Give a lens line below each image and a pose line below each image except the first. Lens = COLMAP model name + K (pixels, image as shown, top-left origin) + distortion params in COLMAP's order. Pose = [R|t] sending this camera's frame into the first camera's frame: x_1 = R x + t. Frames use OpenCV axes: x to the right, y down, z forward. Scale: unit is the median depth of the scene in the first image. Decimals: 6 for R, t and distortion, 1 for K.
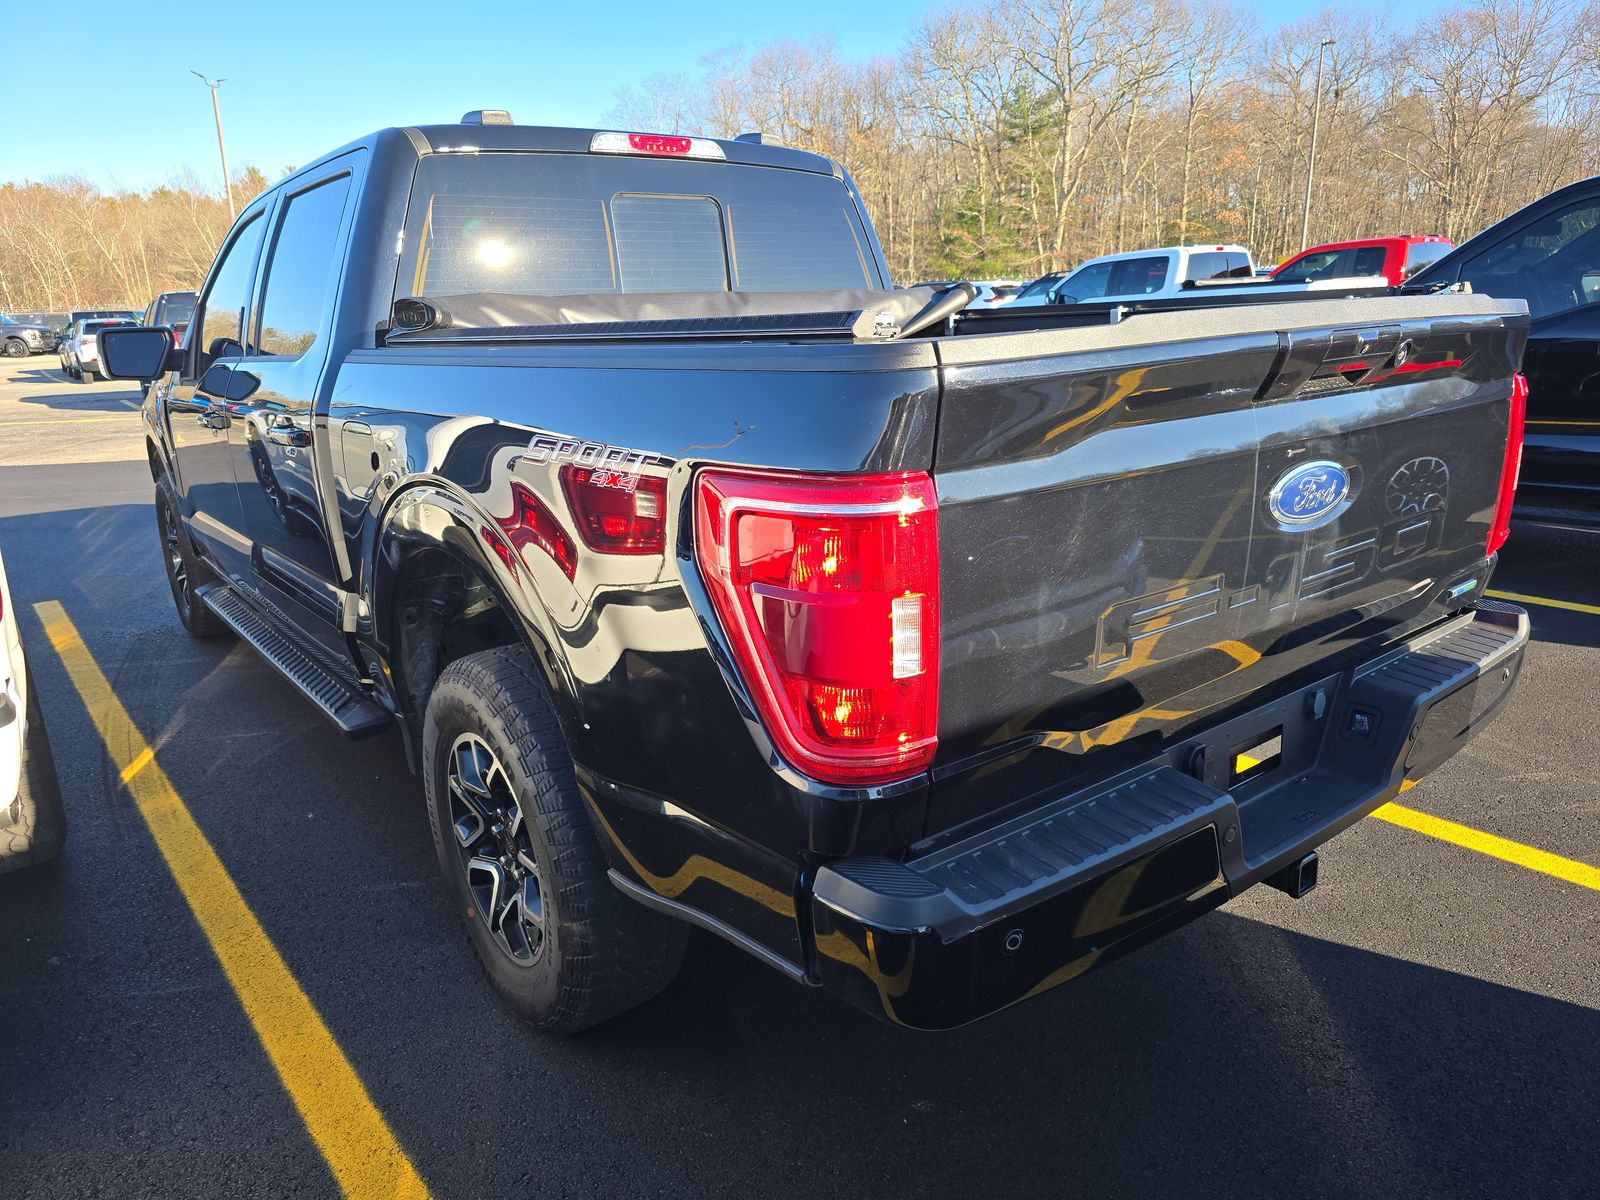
lens RADIAL K [[1083.5, 0, 803.0], [0, 1083.5, 596.2], [0, 0, 1]] dist [0.021988, -0.007945]
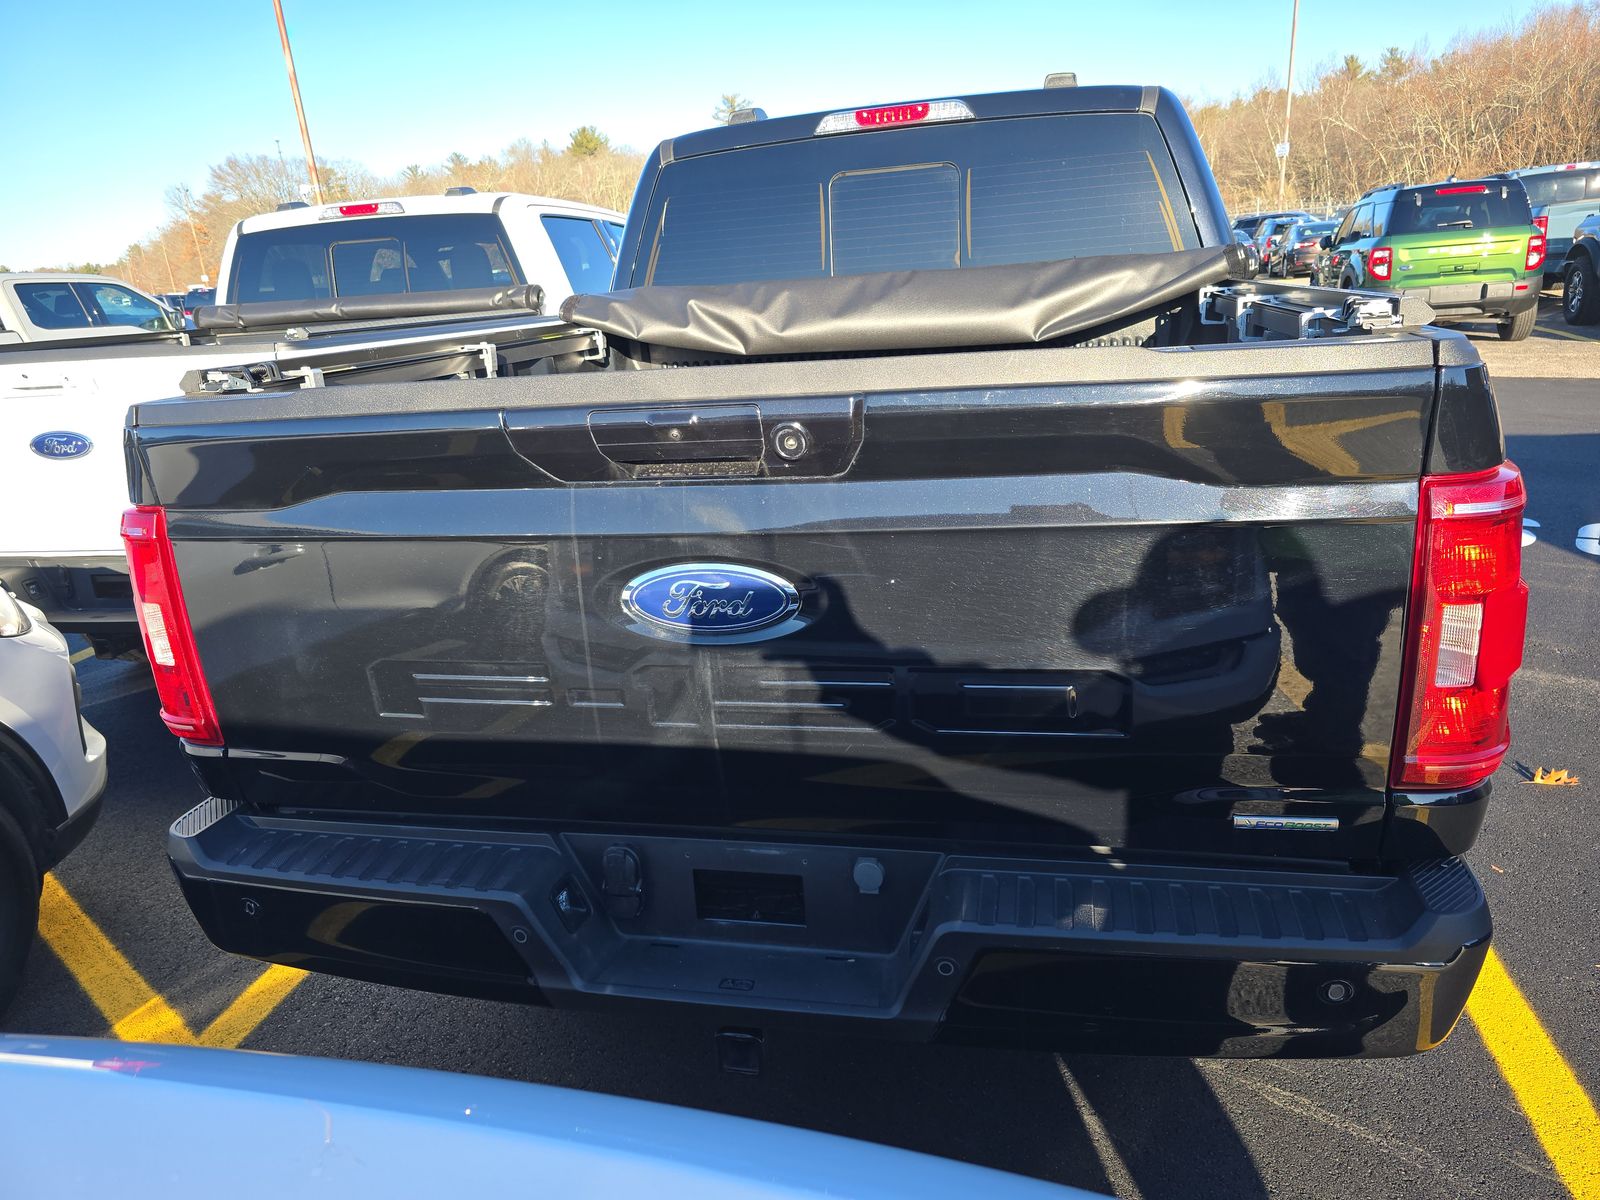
lens RADIAL K [[1083.5, 0, 801.5], [0, 1083.5, 607.8], [0, 0, 1]] dist [0.021988, -0.007945]
pose [[0.622281, 0.223981, -0.750066, 0.655469], [-0.149764, 0.974556, 0.166767, -0.138342], [0.768334, 0.008557, 0.639992, 0.323995]]
